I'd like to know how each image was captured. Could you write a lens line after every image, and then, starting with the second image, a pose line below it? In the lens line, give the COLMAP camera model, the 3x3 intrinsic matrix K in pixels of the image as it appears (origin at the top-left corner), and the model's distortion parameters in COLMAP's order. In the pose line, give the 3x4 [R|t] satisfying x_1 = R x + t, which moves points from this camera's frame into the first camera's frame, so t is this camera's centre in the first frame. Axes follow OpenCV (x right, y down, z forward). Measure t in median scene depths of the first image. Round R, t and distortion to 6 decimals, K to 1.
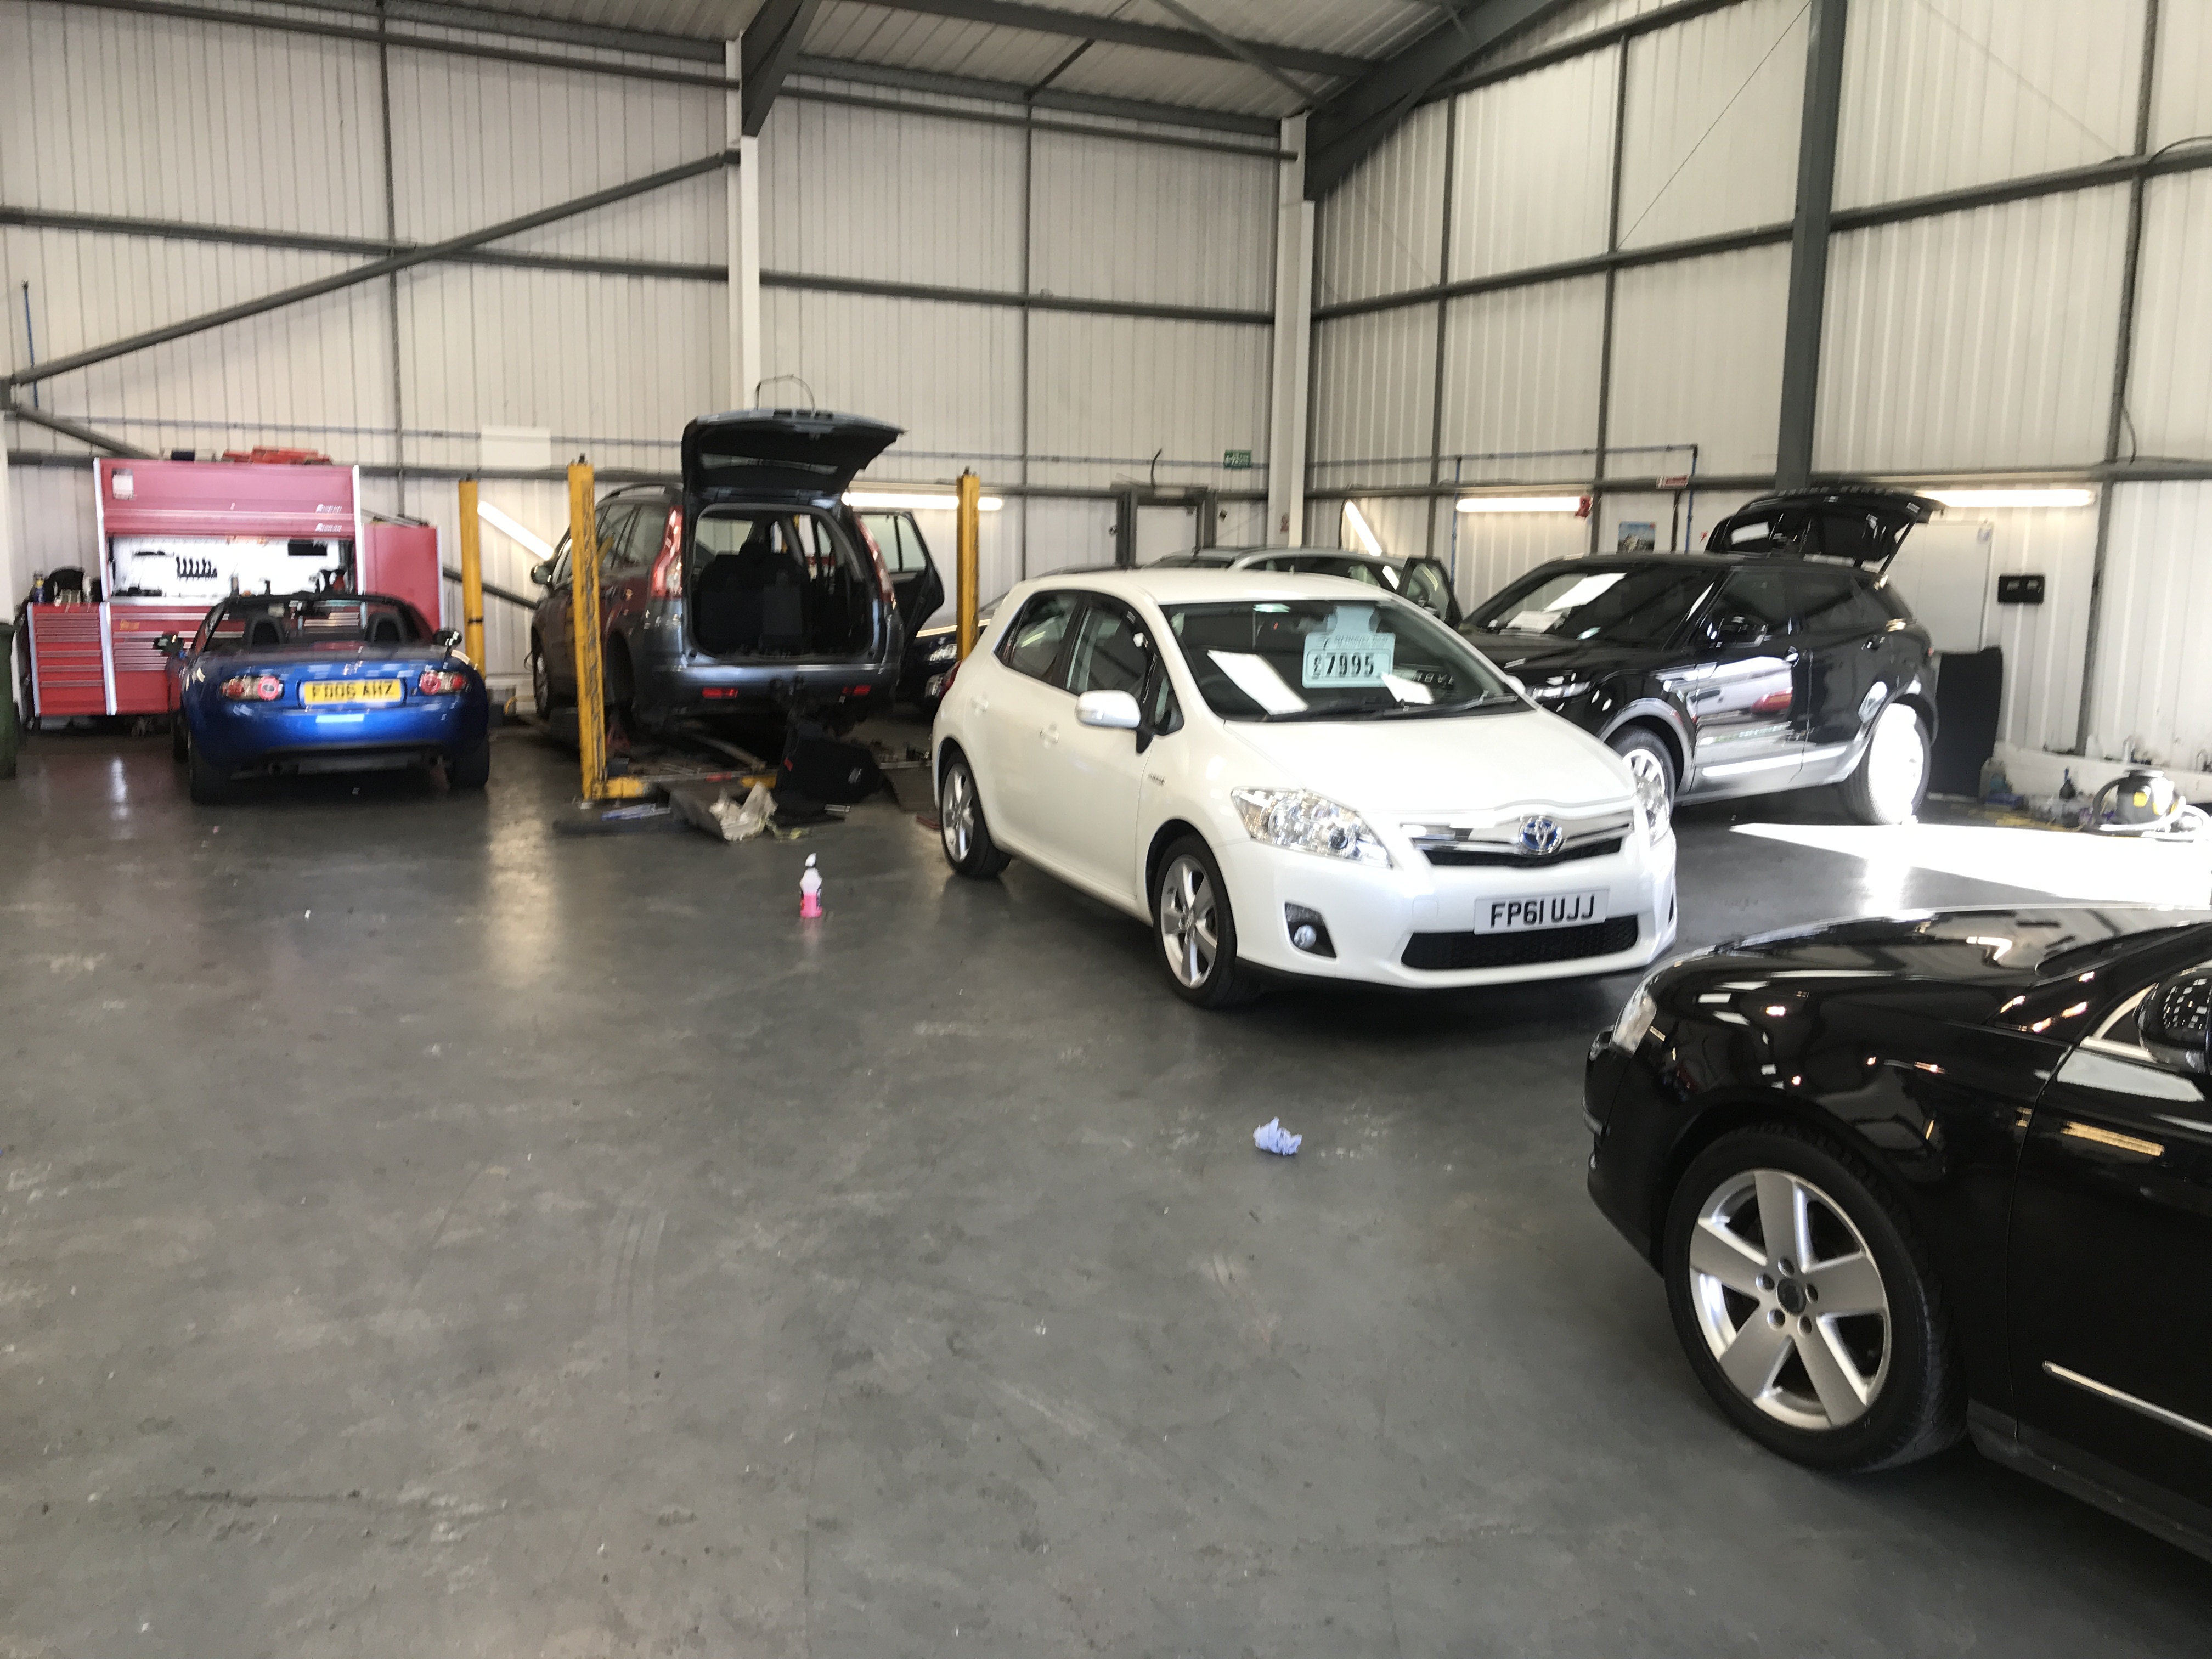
lens RADIAL K [[1793.0, 0, 1106.0], [0, 1793.0, 829.5], [0, 0, 1]] dist [0.010872, 0.000754]
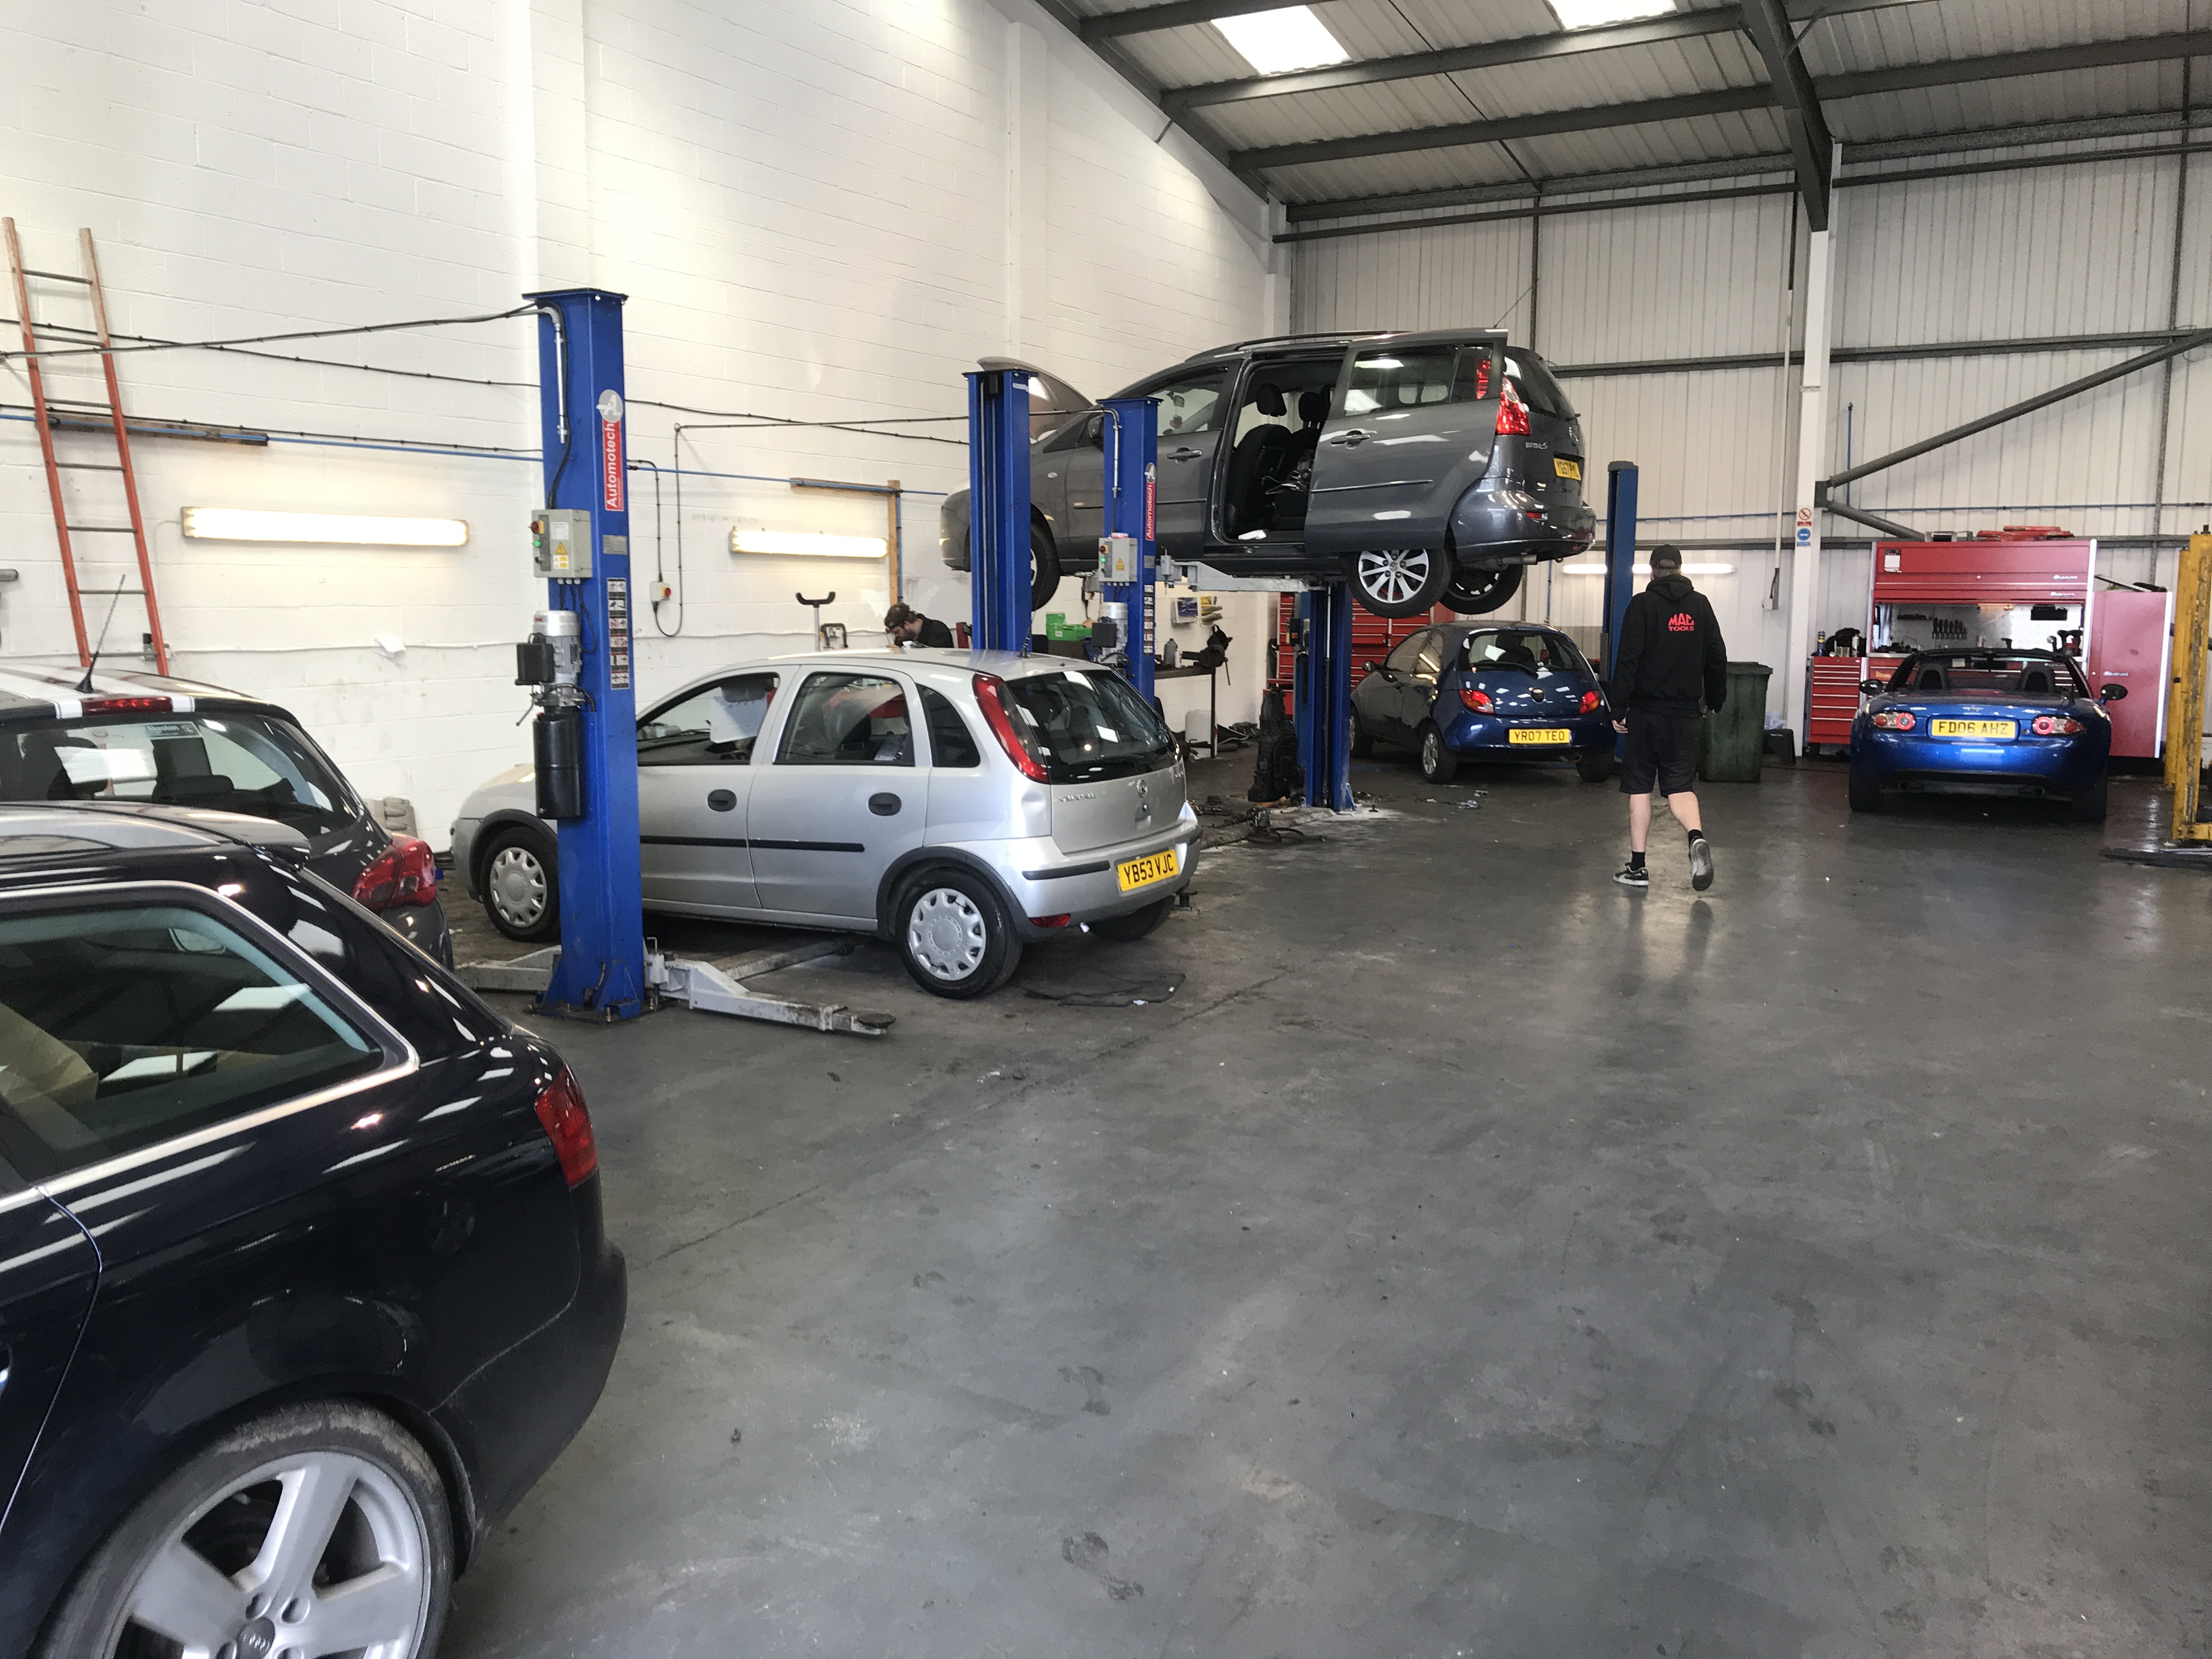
lens RADIAL K [[1793.0, 0, 1106.0], [0, 1793.0, 829.5], [0, 0, 1]] dist [0.010872, 0.000754]
pose [[0.532840, 0.100869, -0.840182, 0.211848], [-0.134190, 0.990379, 0.033798, 0.020345], [0.835508, 0.094735, 0.541250, -0.096565]]
